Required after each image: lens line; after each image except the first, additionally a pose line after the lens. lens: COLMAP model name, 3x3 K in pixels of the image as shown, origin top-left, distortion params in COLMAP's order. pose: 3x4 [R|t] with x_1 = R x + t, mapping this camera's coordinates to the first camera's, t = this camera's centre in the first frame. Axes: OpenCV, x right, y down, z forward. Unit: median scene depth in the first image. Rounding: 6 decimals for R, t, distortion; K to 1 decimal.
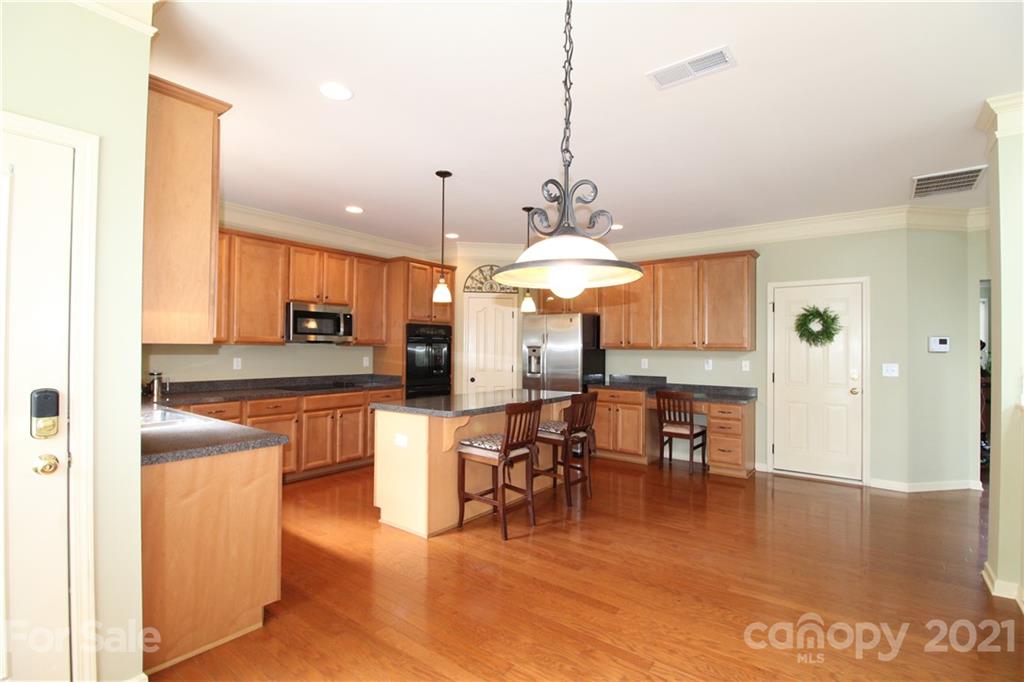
lens RADIAL K [[468.7, 0, 516.5], [0, 468.7, 343.0], [0, 0, 1]] dist [-0.014772, -0.000500]
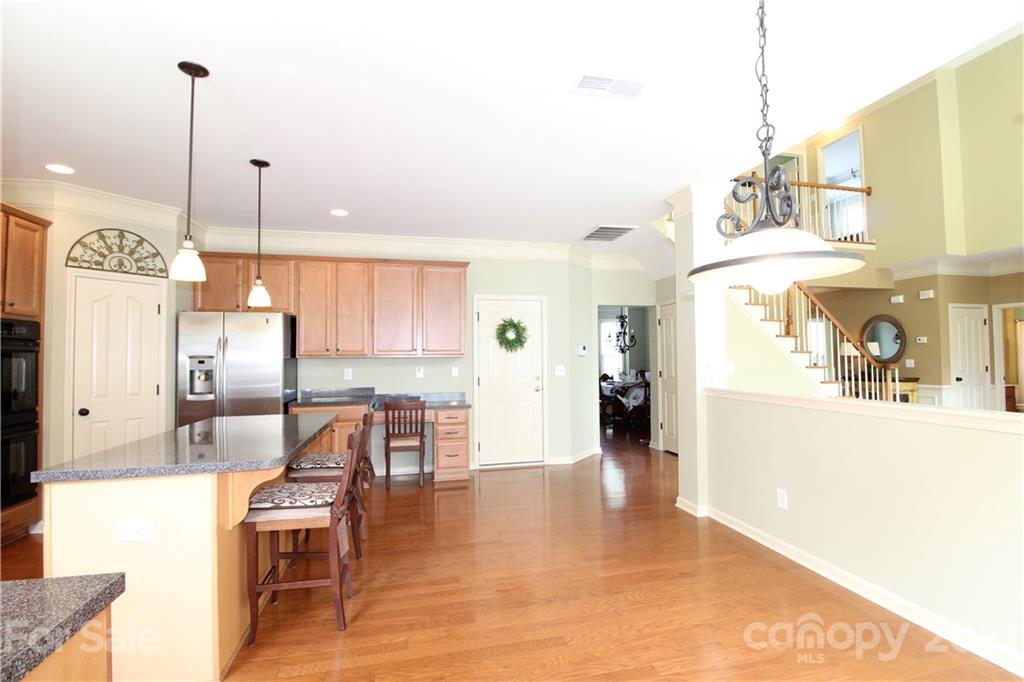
lens RADIAL K [[482.9, 0, 516.8], [0, 482.9, 343.6], [0, 0, 1]] dist [-0.000261, -0.016580]
pose [[0.638711, 0.007609, 0.769409, -0.254352], [0.006468, 0.999863, -0.015258, 0.003464], [-0.769420, 0.014722, 0.638574, 0.203700]]
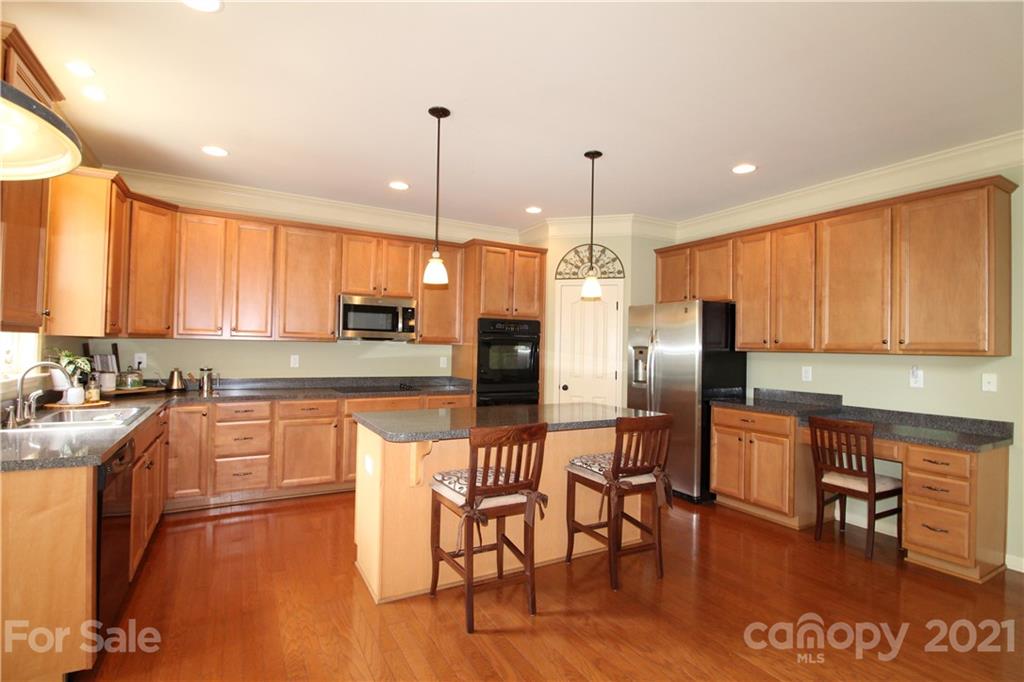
lens RADIAL K [[482.9, 0, 516.8], [0, 482.9, 343.6], [0, 0, 1]] dist [-0.000261, -0.016580]
pose [[0.920404, 0.005849, -0.390925, 0.185680], [-0.007082, 0.999973, -0.001712, 0.006184], [0.390905, 0.004345, 0.920421, 0.239034]]
